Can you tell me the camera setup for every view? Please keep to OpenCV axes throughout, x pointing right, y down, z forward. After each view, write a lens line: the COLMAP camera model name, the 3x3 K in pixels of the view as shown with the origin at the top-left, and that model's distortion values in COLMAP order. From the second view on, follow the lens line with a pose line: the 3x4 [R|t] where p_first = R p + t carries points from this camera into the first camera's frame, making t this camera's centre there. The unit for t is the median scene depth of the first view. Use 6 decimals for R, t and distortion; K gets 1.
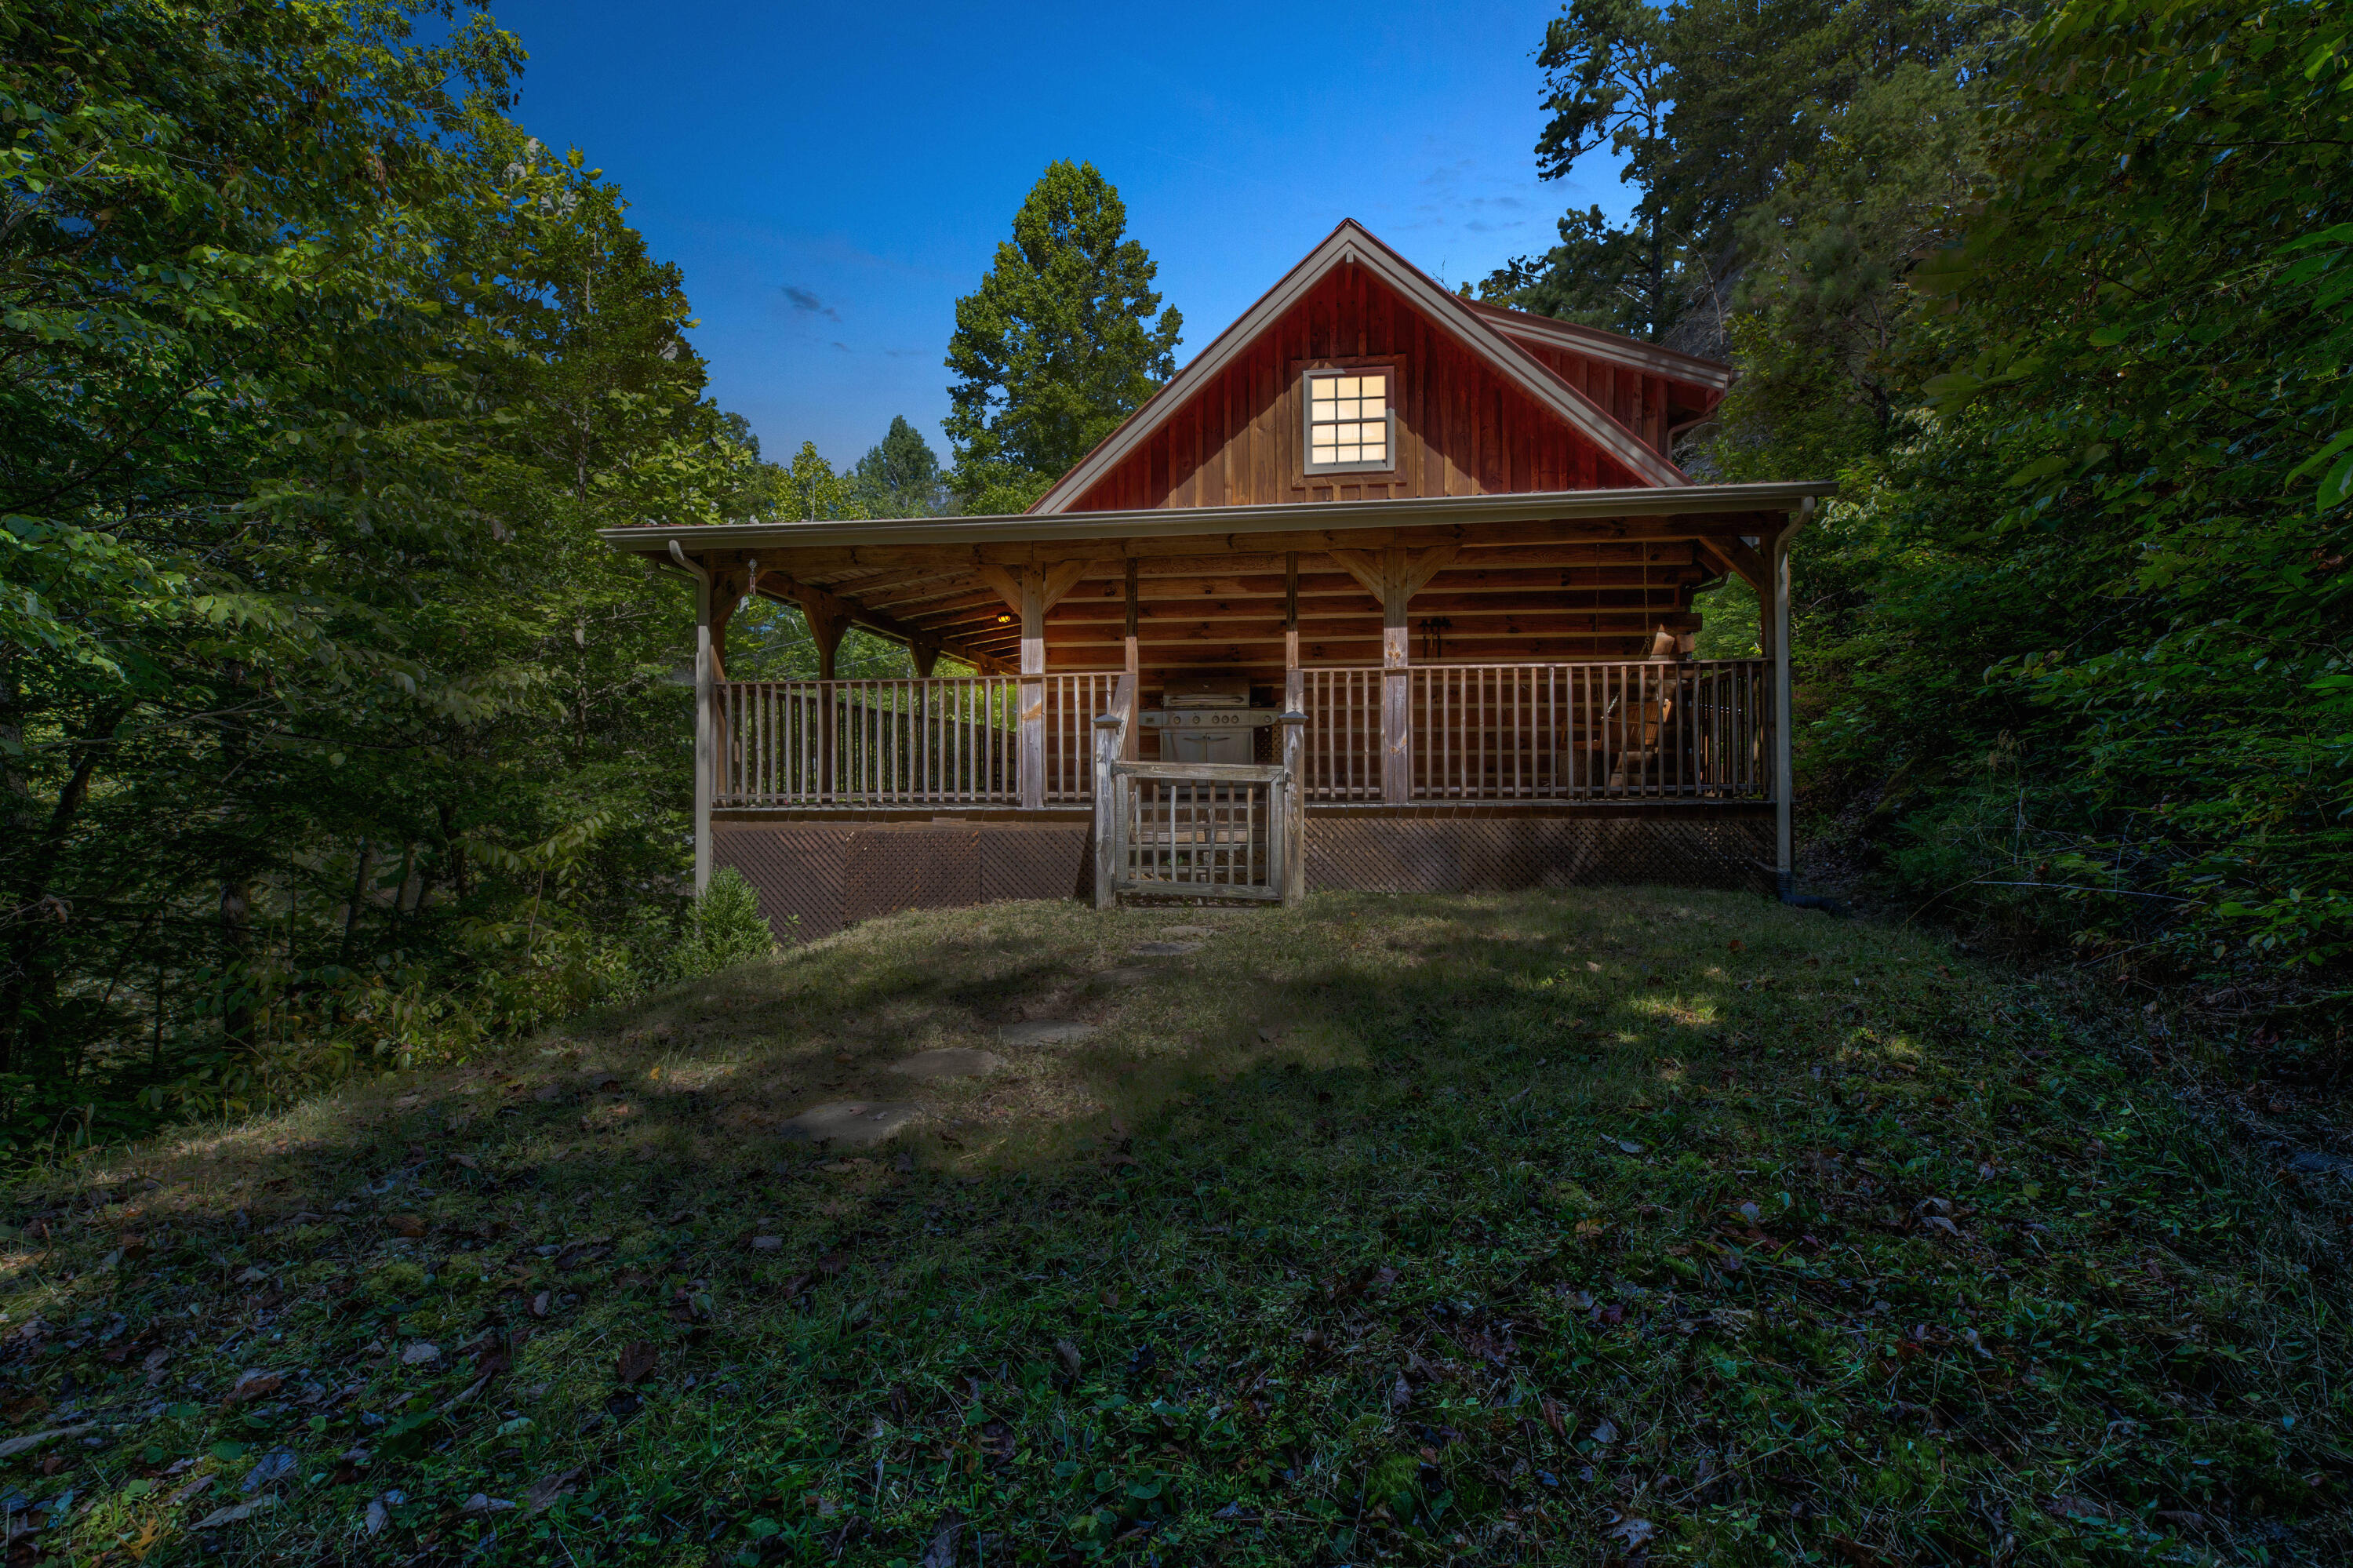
lens RADIAL K [[1134.2, 0, 1181.6], [0, 1134.2, 790.0], [0, 0, 1]] dist [-0.002582, -0.000127]
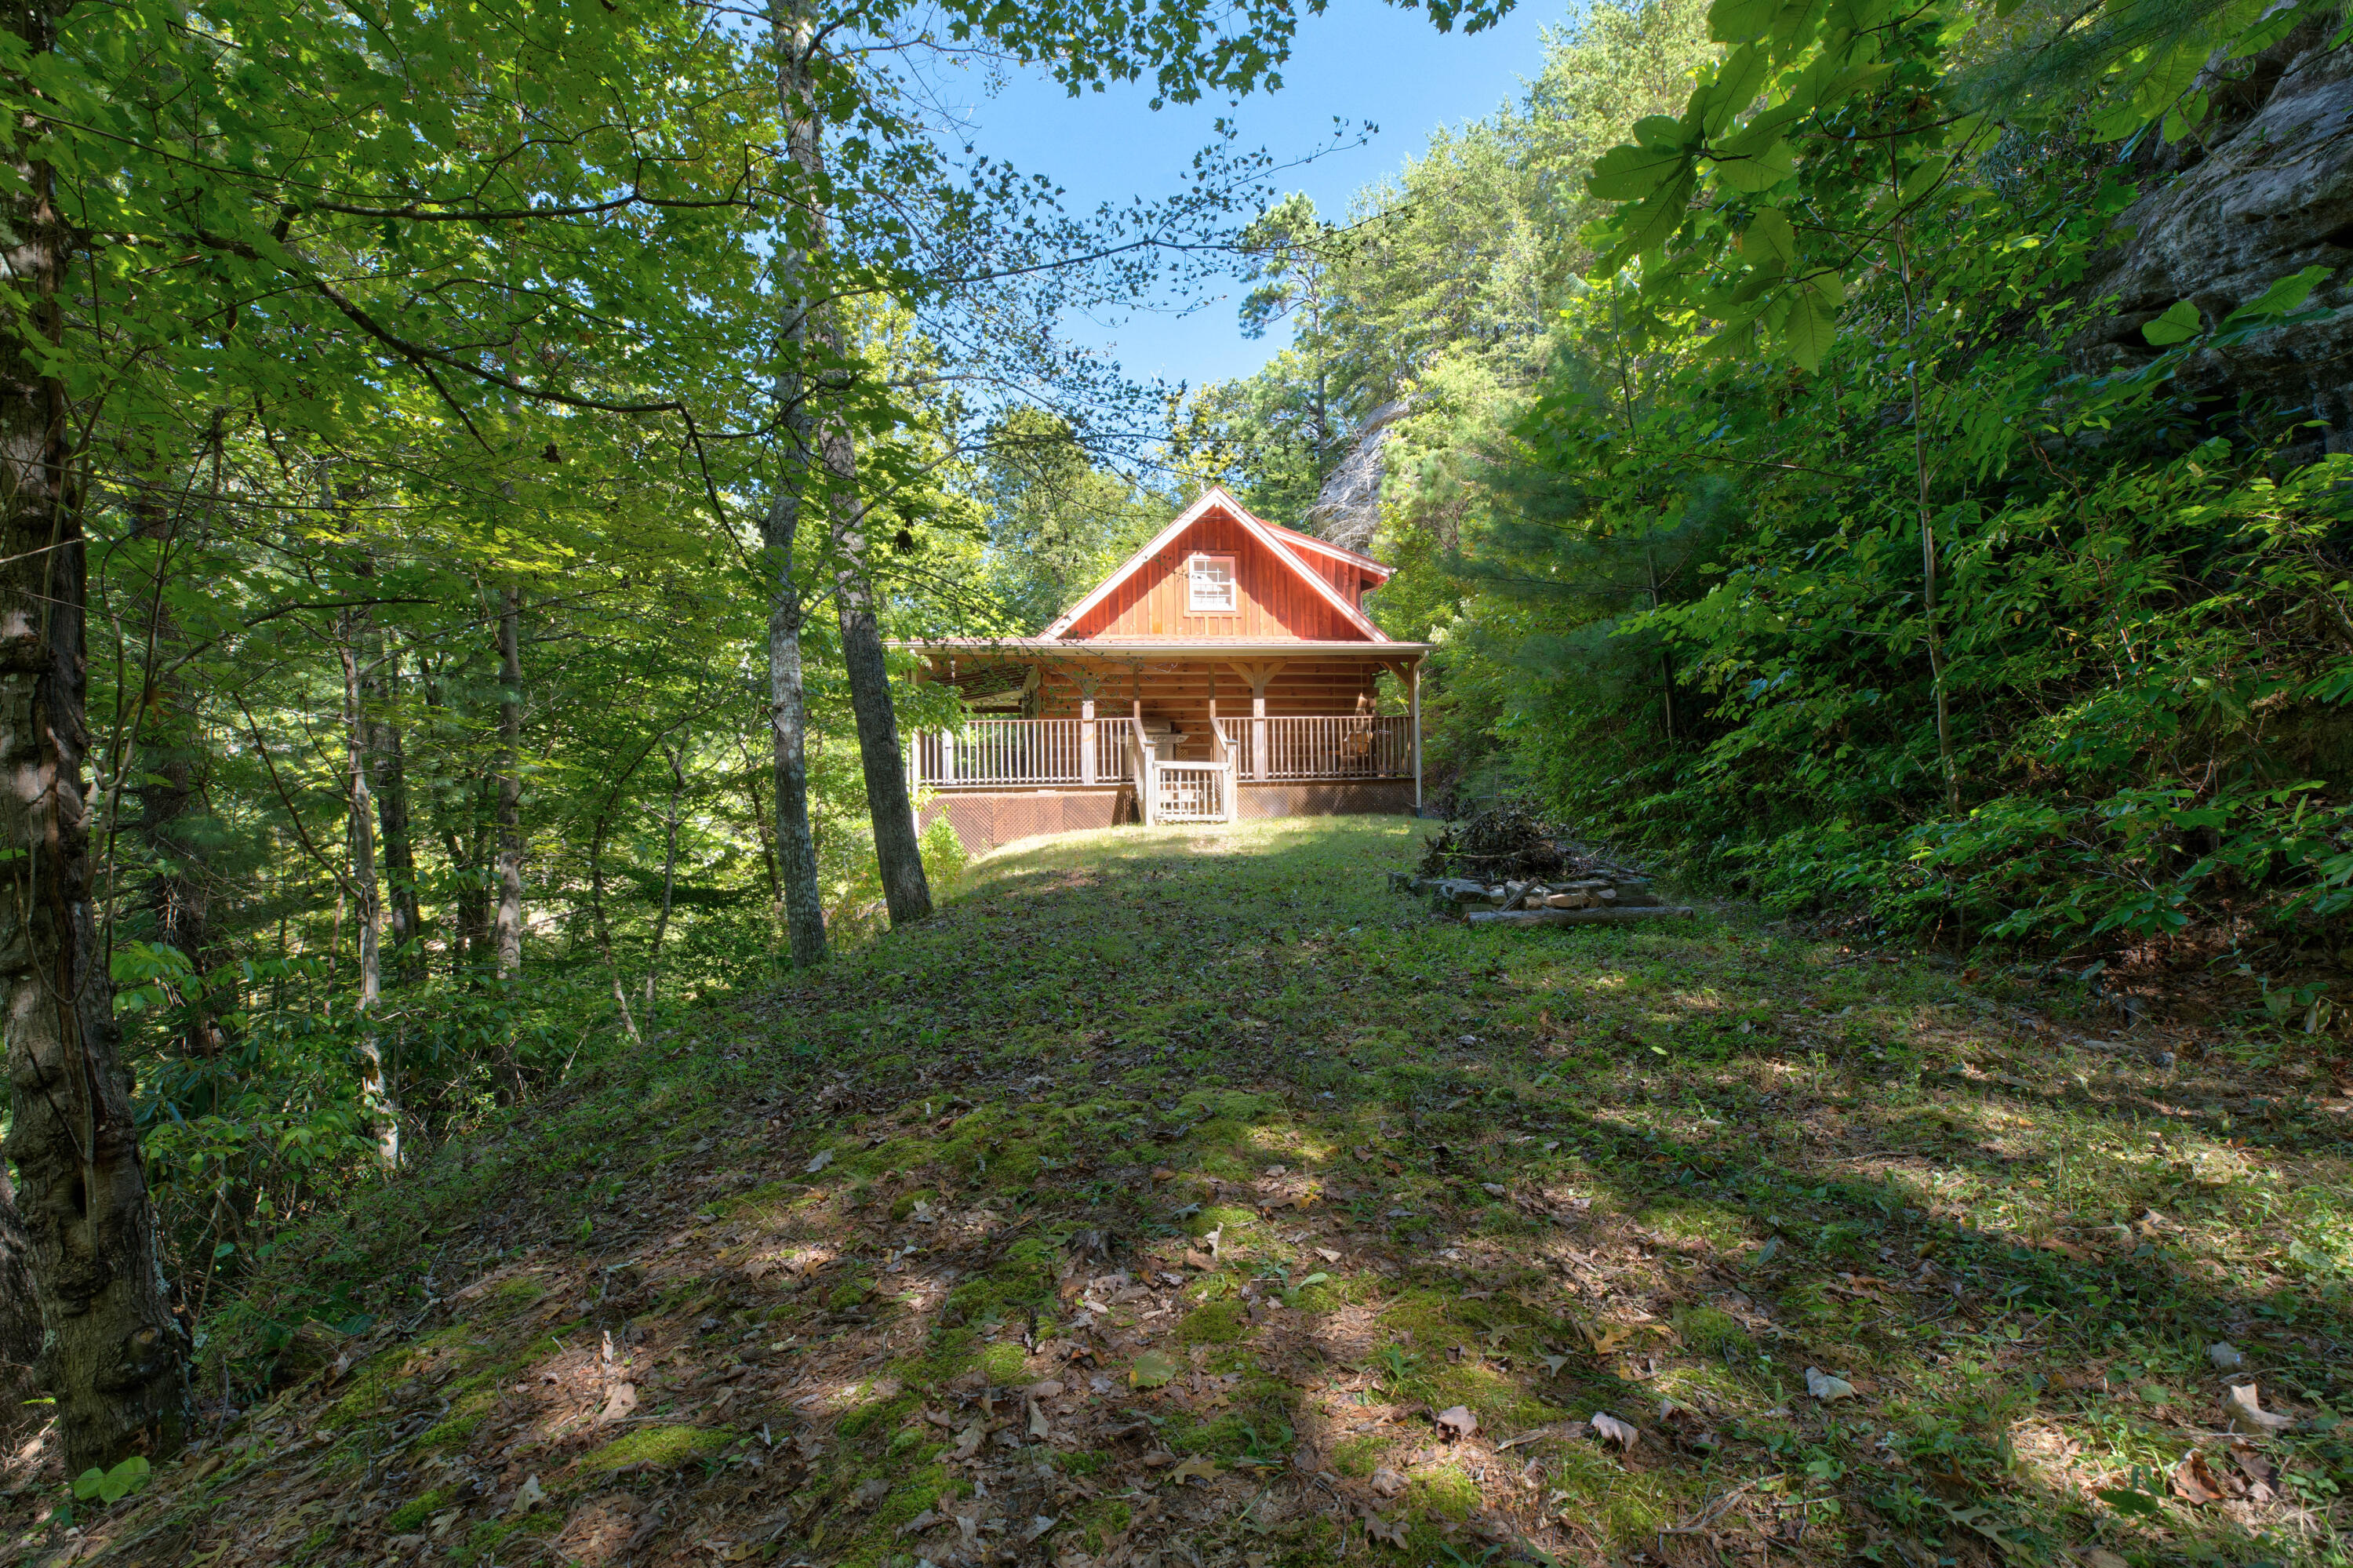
lens RADIAL K [[1134.2, 0, 1173.8], [0, 1134.2, 778.4], [0, 0, 1]] dist [-0.002582, -0.000127]
pose [[0.955553, -0.011465, 0.294595, -0.520713], [0.011341, 0.999933, 0.002132, 0.002257], [-0.294600, 0.001304, 0.955620, -0.885975]]
